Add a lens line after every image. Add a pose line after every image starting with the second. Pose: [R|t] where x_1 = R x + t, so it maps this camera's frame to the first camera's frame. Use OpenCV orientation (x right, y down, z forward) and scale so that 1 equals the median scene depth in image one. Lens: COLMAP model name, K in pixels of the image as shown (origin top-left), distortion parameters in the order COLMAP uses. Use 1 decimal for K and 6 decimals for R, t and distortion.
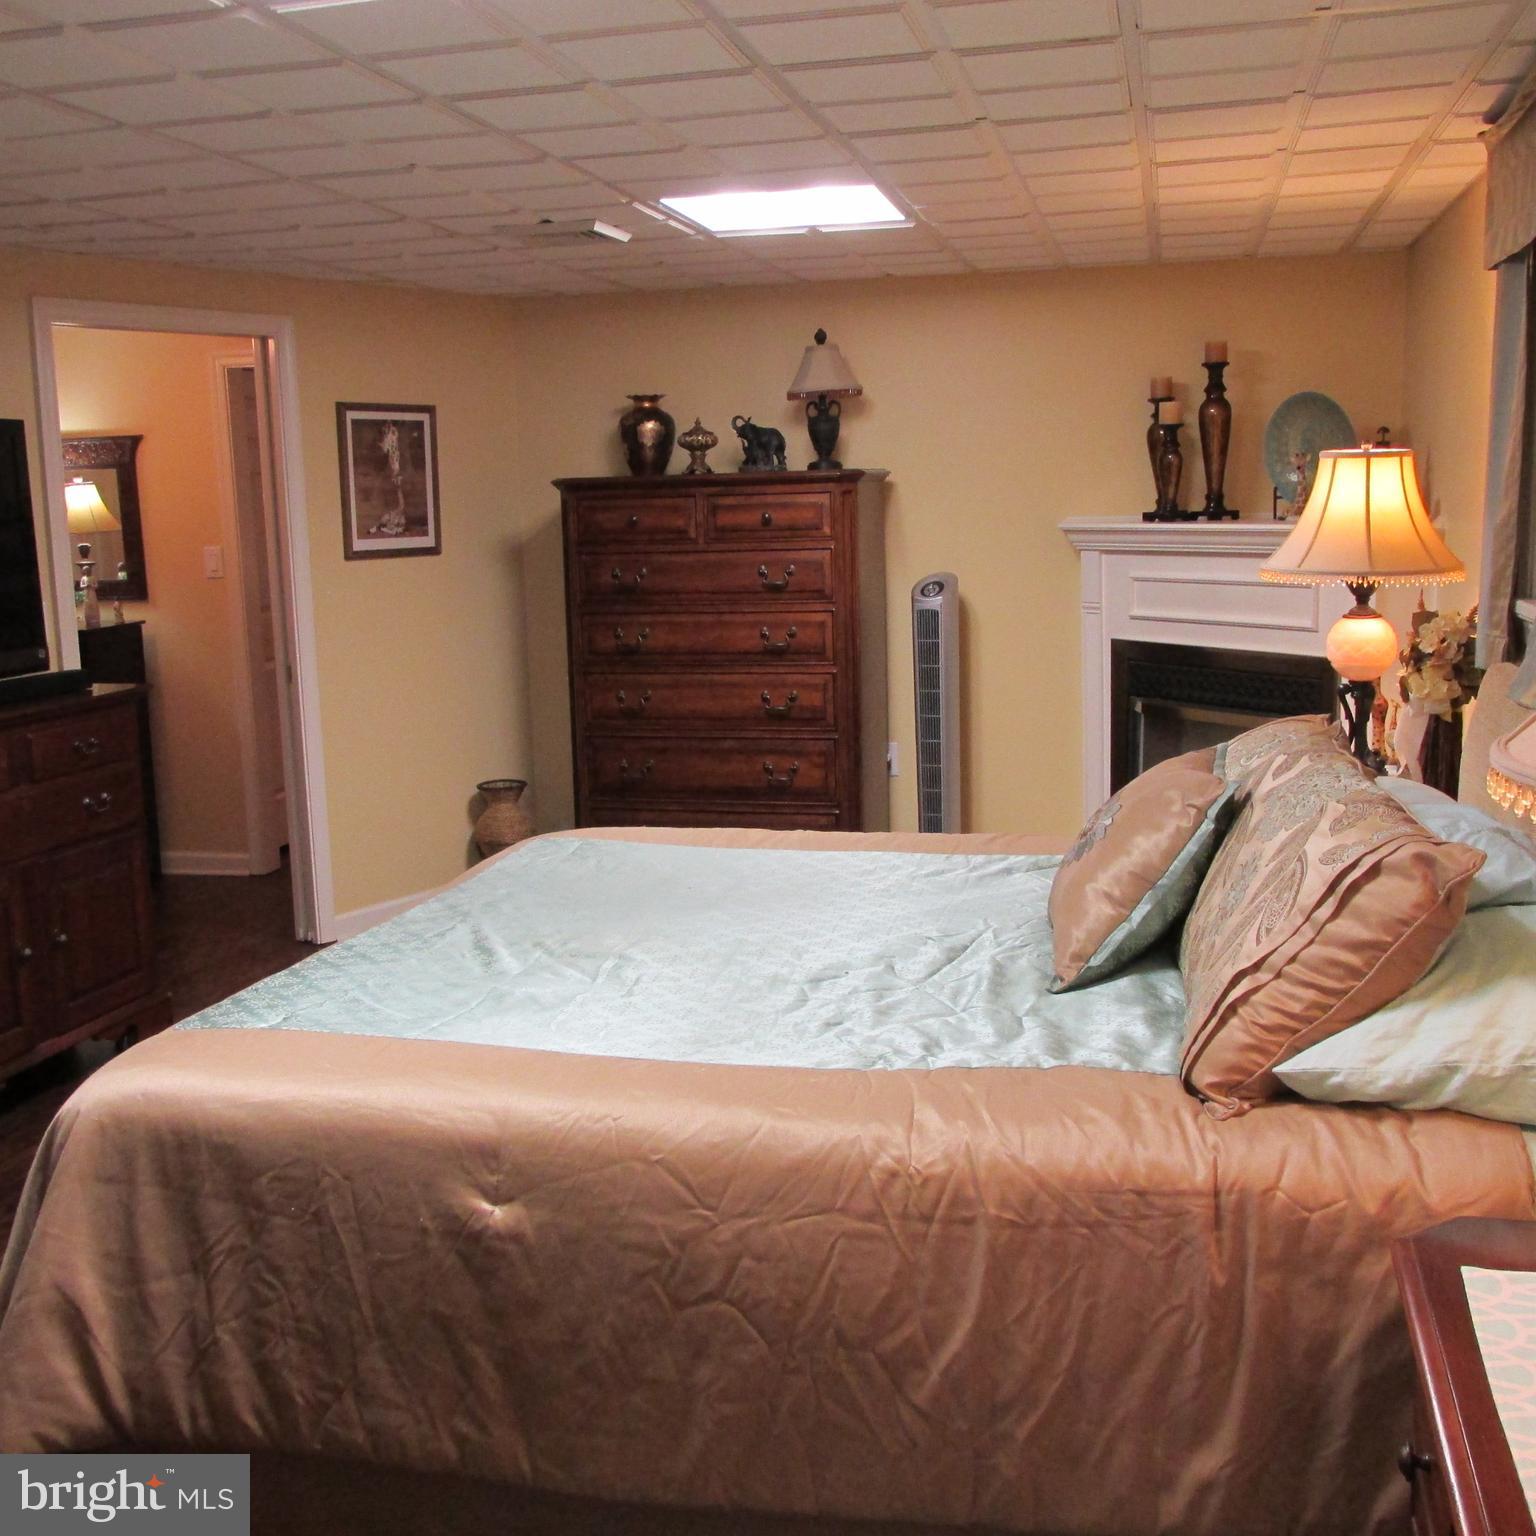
lens RADIAL K [[1712.2, 0, 766.7], [0, 1712.2, 766.1], [0, 0, 1]] dist [-0.020865, 0.000000]
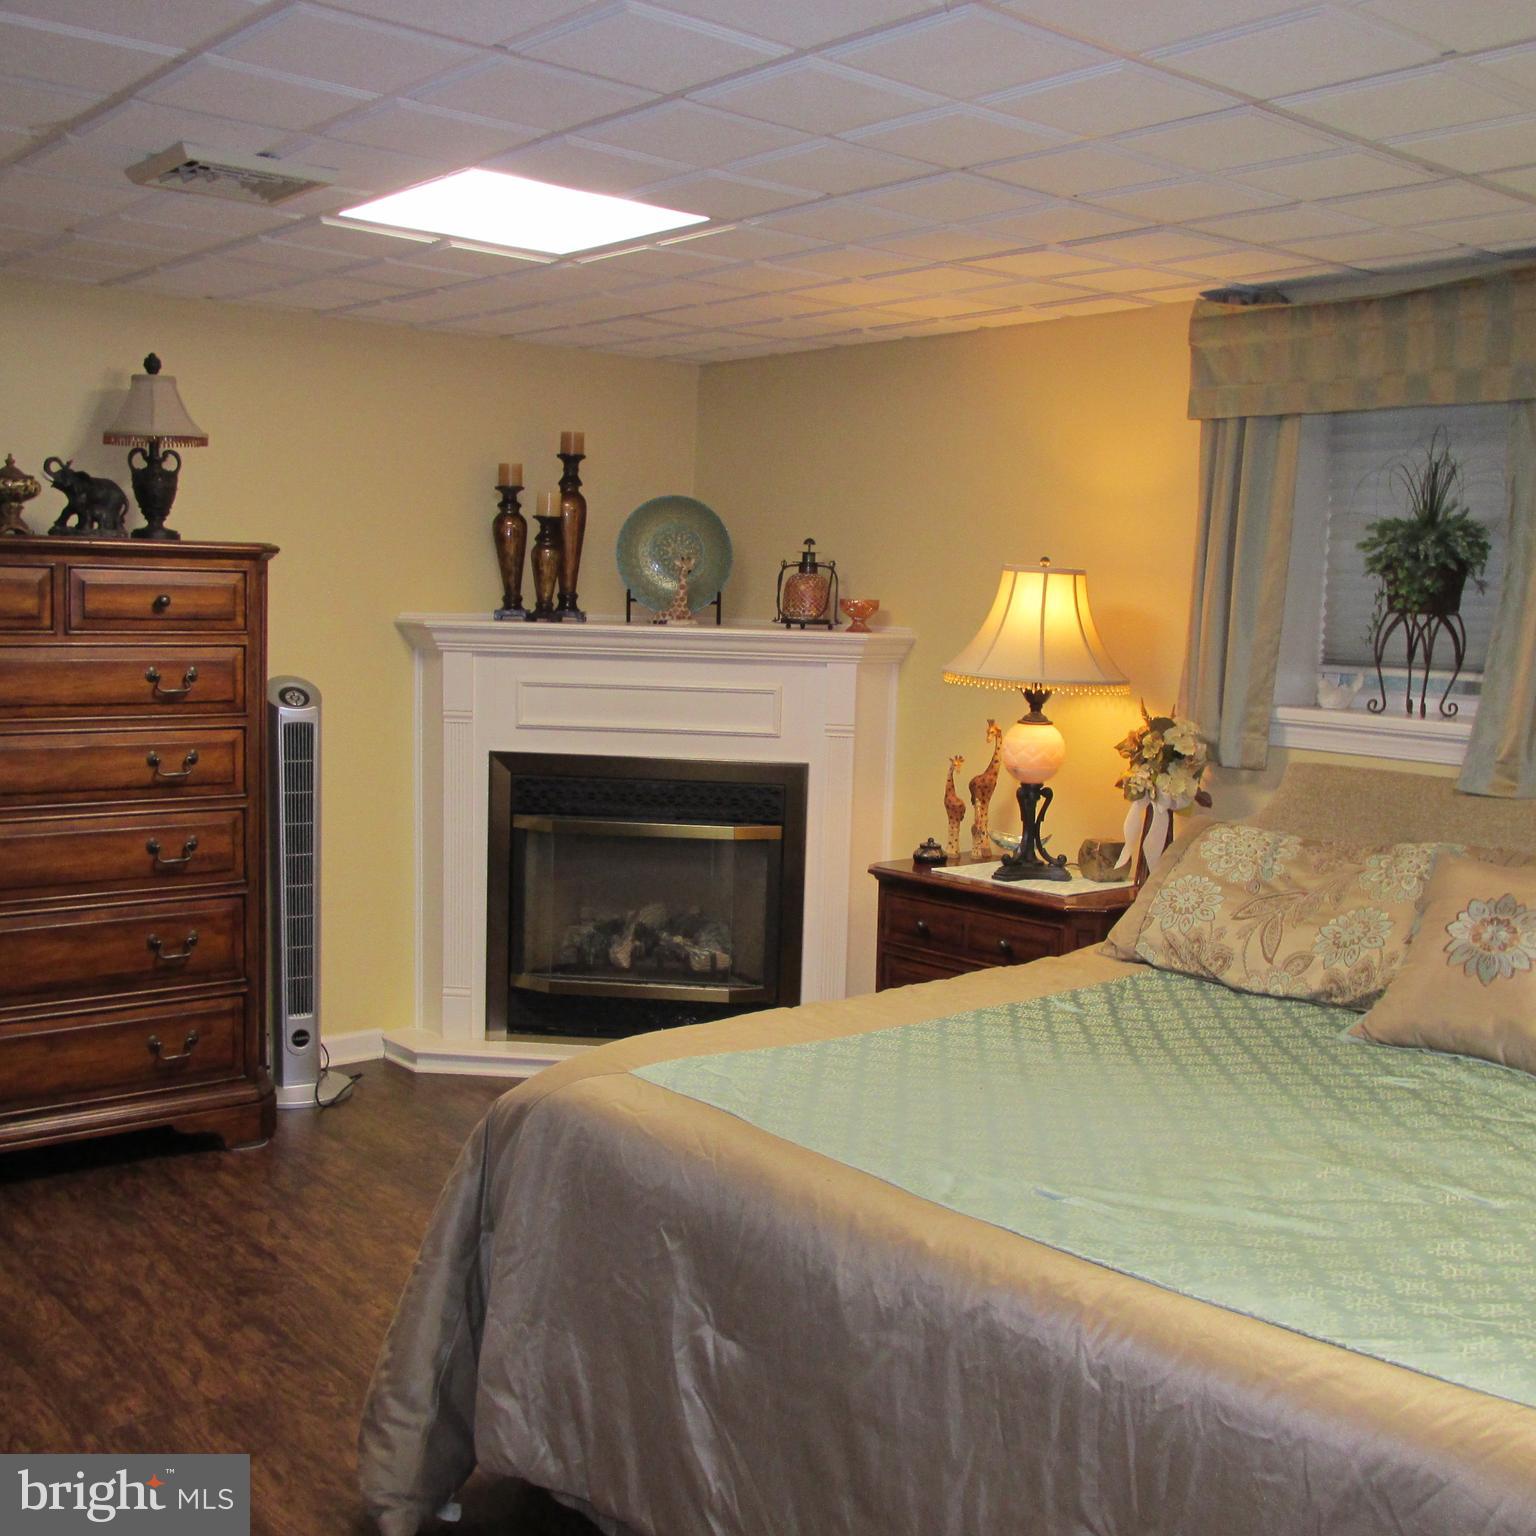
lens RADIAL K [[1712.2, 0, 767.9], [0, 1712.2, 768.1], [0, 0, 1]] dist [-0.020865, 0.000000]
pose [[0.594595, -0.041378, 0.802960, -0.432102], [0.083860, 0.996420, -0.010751, -0.044519], [-0.799640, 0.073728, 0.595936, 0.360361]]
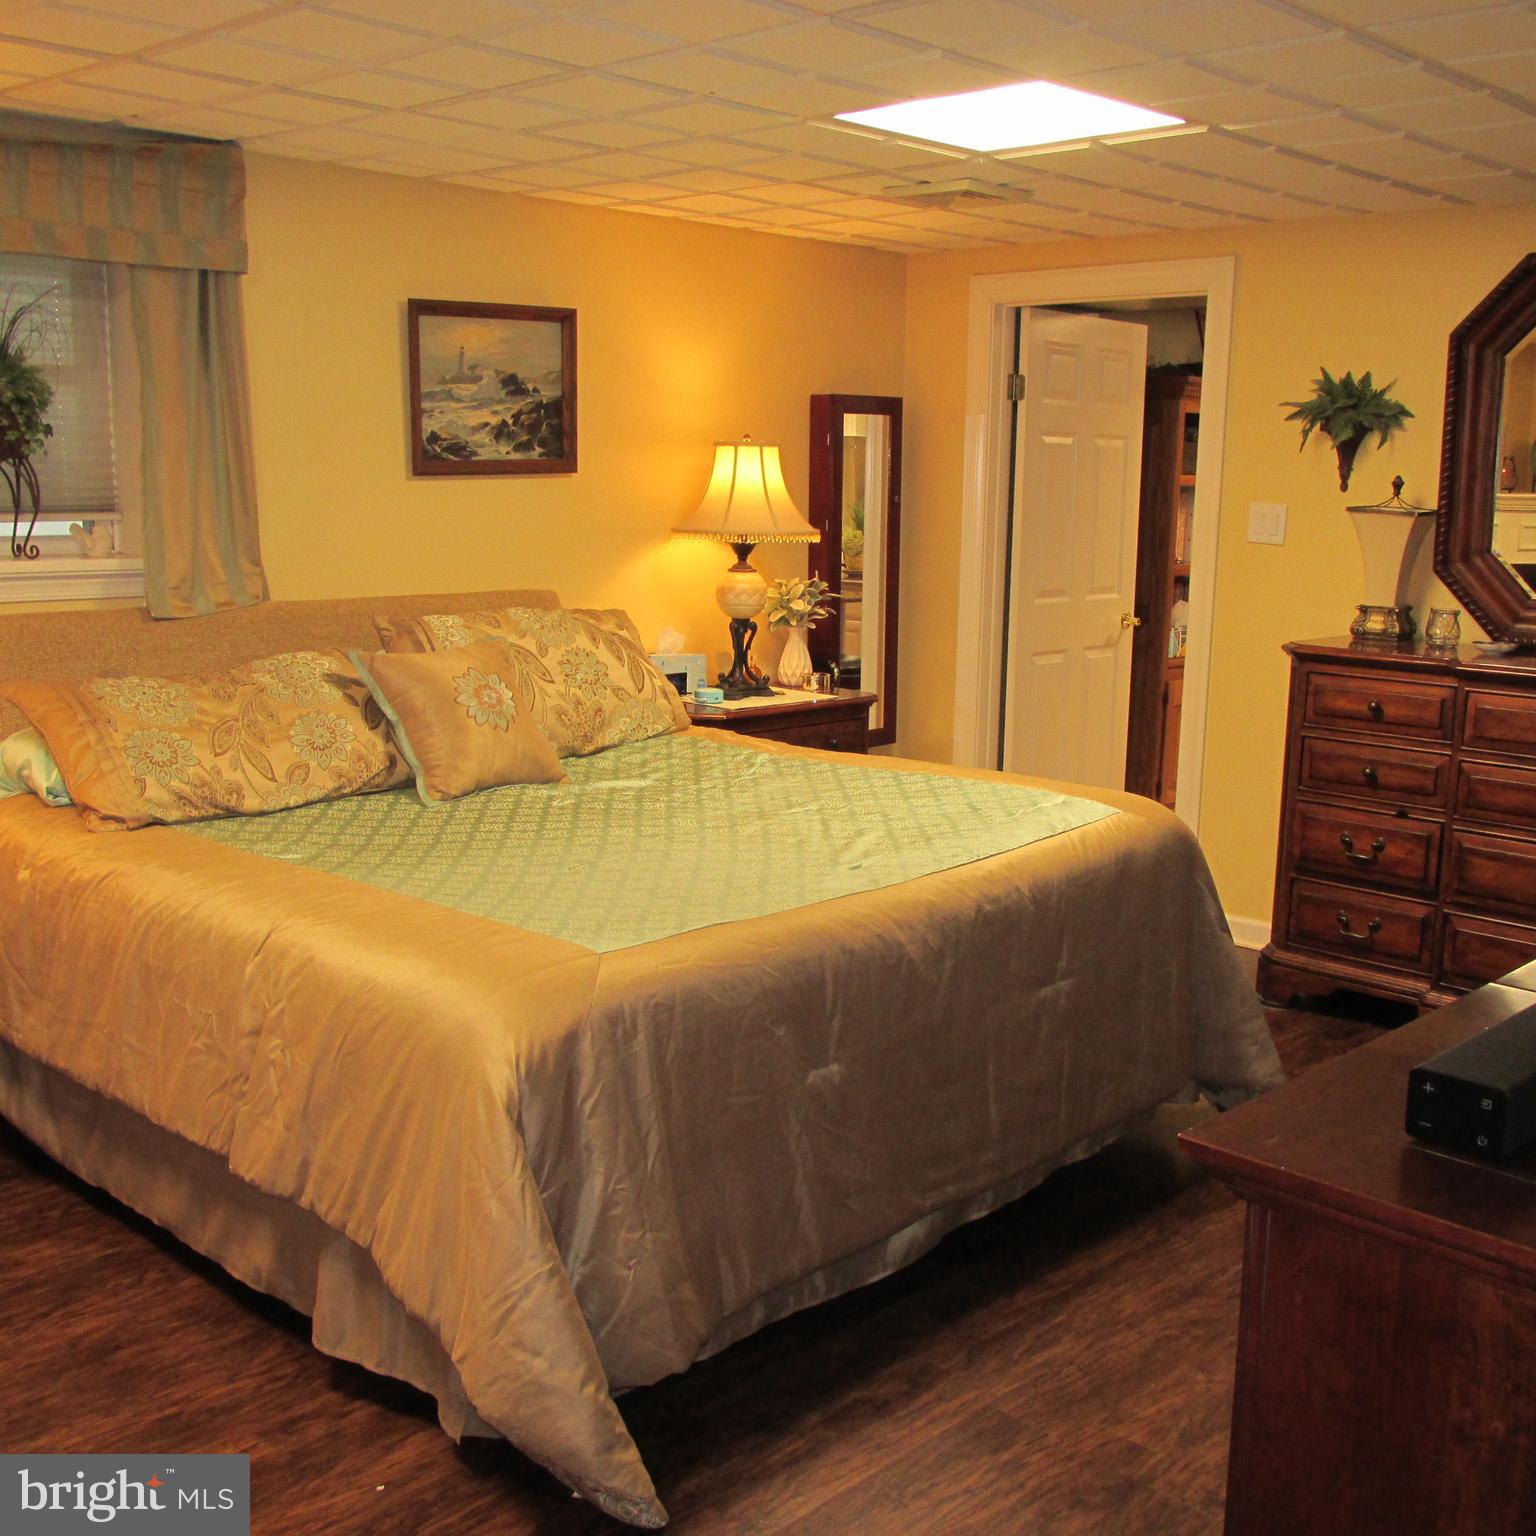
lens RADIAL K [[1712.2, 0, 769.9], [0, 1712.2, 774.2], [0, 0, 1]] dist [-0.020865, 0.000000]
pose [[-0.864161, -0.078074, 0.497122, -0.283072], [0.084686, 0.951238, 0.296605, -0.240874], [-0.496038, 0.298414, -0.815411, 1.573144]]
